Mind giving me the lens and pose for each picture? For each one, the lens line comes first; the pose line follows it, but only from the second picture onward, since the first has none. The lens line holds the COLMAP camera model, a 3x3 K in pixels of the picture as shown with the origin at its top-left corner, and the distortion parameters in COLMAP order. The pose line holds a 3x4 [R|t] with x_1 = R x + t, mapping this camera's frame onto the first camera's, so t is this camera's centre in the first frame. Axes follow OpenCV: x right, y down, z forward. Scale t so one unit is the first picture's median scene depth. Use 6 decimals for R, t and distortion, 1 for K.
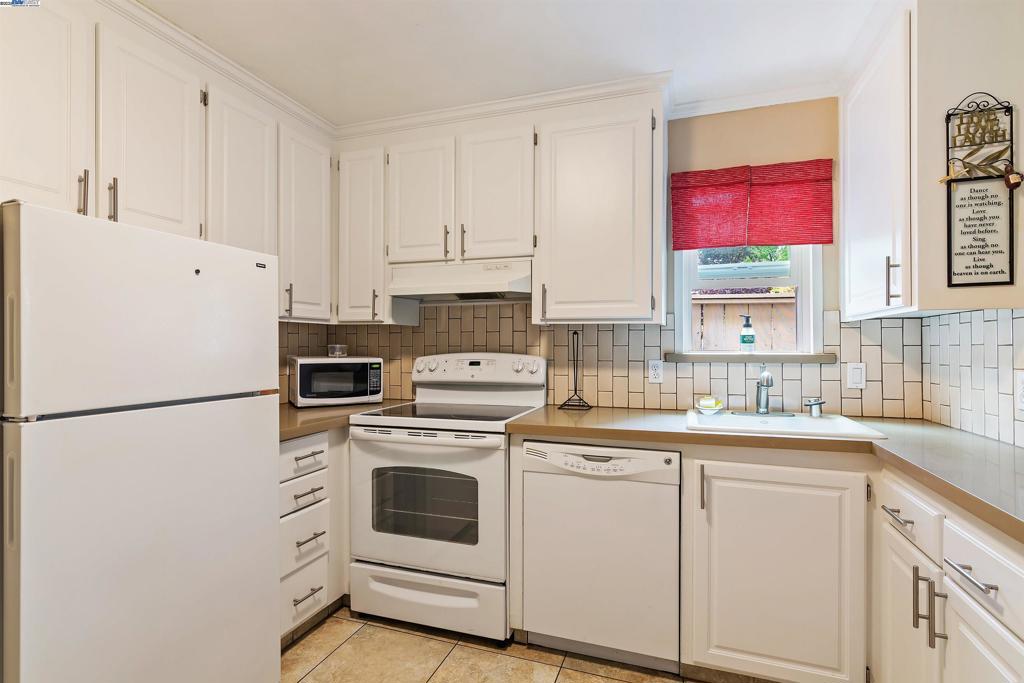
lens RADIAL K [[496.3, 0, 511.7], [0, 496.3, 338.2], [0, 0, 1]] dist [0.001734, 0.000322]
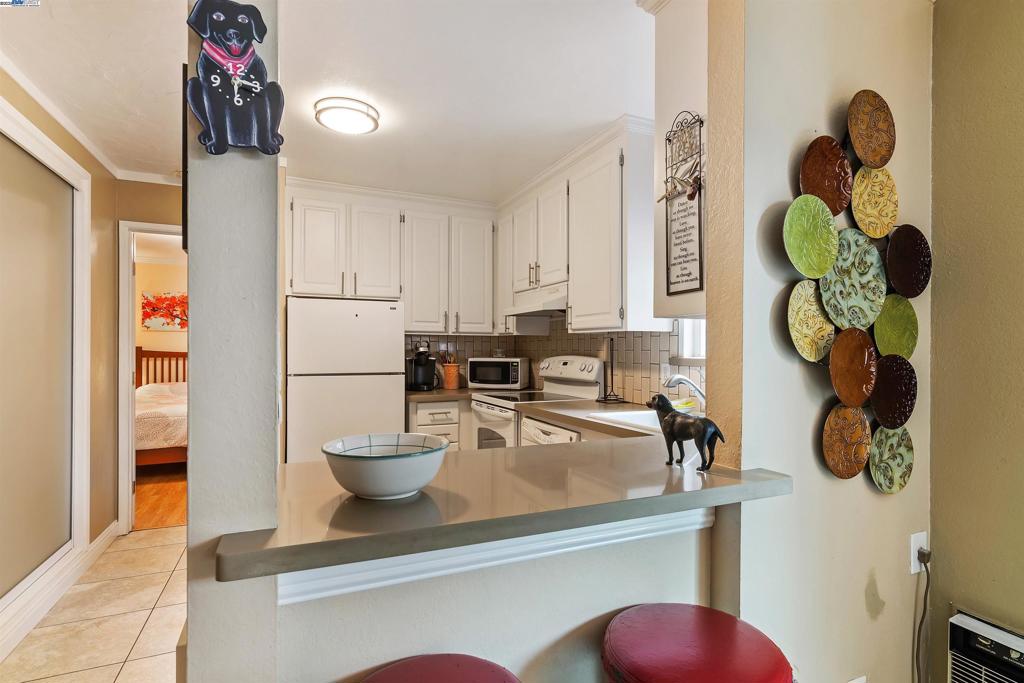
lens RADIAL K [[496.3, 0, 507.9], [0, 496.3, 348.1], [0, 0, 1]] dist [0.001734, 0.000322]
pose [[0.683877, -0.000833, -0.729597, 0.866902], [0.006135, 0.999971, 0.004610, 0.003128], [0.729571, -0.007629, 0.683862, -0.002025]]
